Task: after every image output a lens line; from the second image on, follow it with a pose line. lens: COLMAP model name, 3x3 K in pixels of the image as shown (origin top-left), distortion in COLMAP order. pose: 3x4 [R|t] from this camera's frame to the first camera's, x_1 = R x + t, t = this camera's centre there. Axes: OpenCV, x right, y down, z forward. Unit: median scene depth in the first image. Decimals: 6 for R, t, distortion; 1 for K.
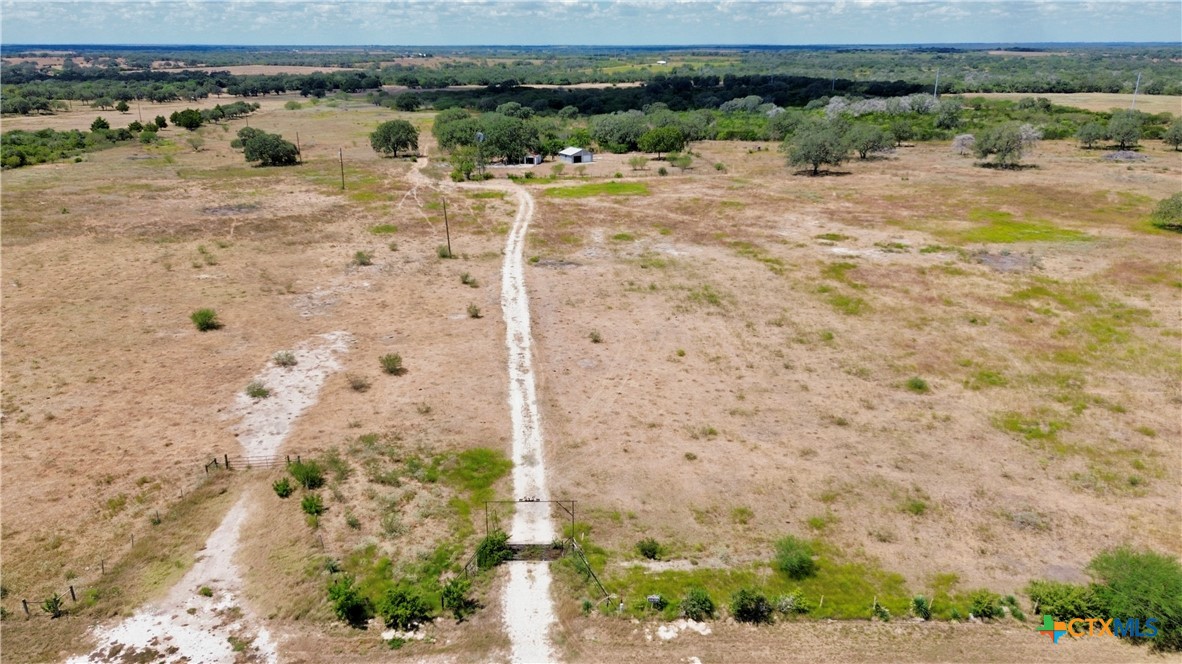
lens RADIAL K [[861.8, 0, 591.0], [0, 861.8, 332.0], [0, 0, 1]] dist [0.092475, -0.106845]
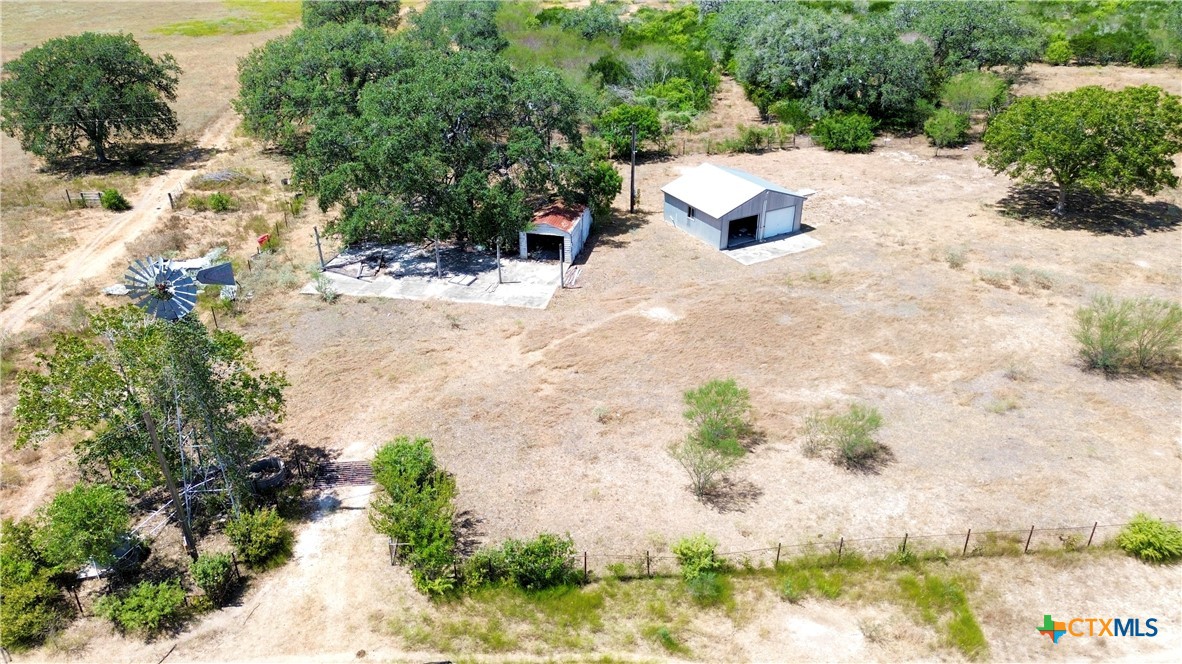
lens RADIAL K [[861.8, 0, 591.0], [0, 861.8, 332.0], [0, 0, 1]] dist [0.092475, -0.106845]
pose [[0.999782, 0.006316, -0.019893, -0.053548], [-0.002987, 0.986595, 0.163158, -0.213109], [0.020656, -0.163063, 0.986399, 0.770757]]
